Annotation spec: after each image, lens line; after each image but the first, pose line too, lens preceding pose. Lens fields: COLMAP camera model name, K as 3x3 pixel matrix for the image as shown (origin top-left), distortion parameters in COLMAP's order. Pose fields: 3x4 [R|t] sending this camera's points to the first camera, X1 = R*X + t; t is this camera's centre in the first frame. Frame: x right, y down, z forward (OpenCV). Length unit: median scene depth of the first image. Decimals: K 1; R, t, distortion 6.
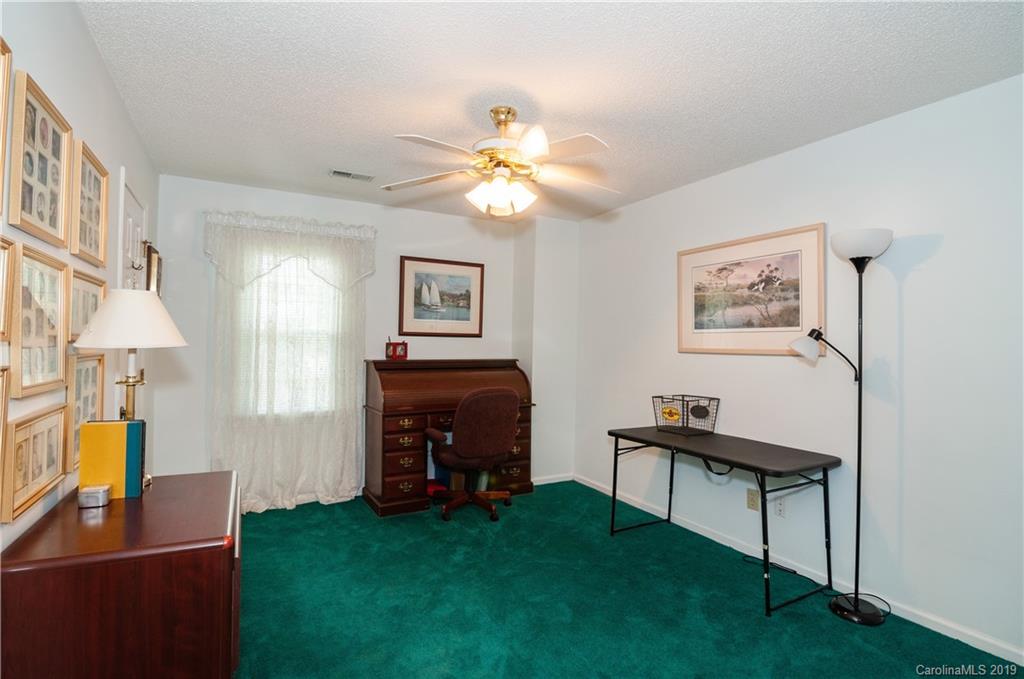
lens RADIAL K [[499.1, 0, 507.4], [0, 499.1, 338.0], [0, 0, 1]] dist [-0.001347, -0.010098]
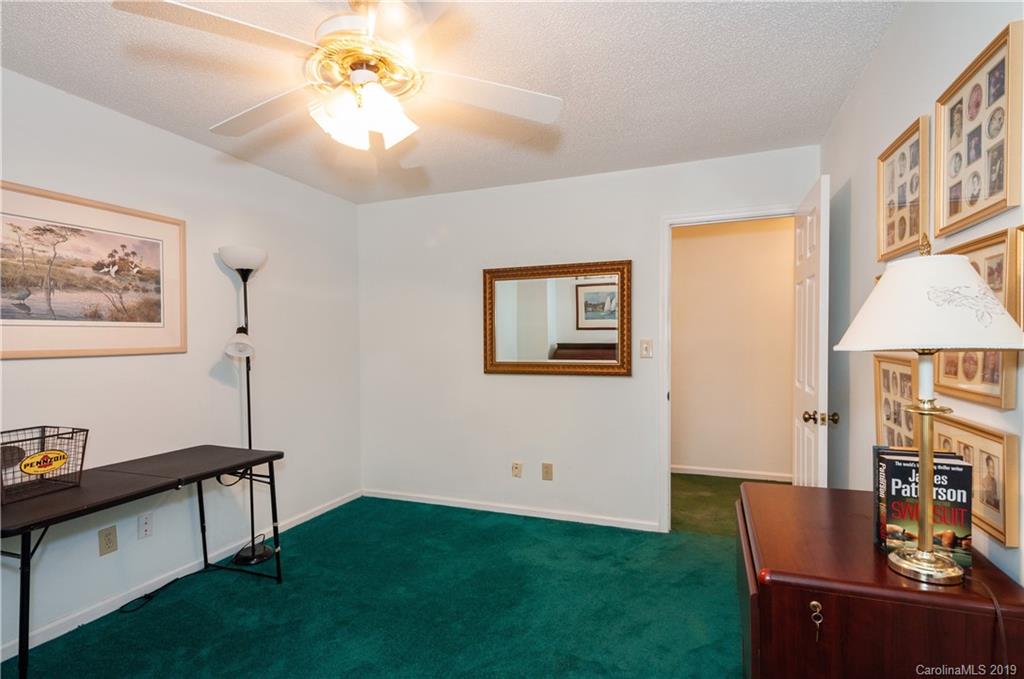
lens RADIAL K [[499.1, 0, 507.4], [0, 499.1, 338.0], [0, 0, 1]] dist [-0.001347, -0.010098]
pose [[-0.659977, -0.002681, 0.751281, -0.516652], [-0.002404, 0.999996, 0.001457, 0.003364], [-0.751282, -0.000845, -0.659981, 1.071906]]
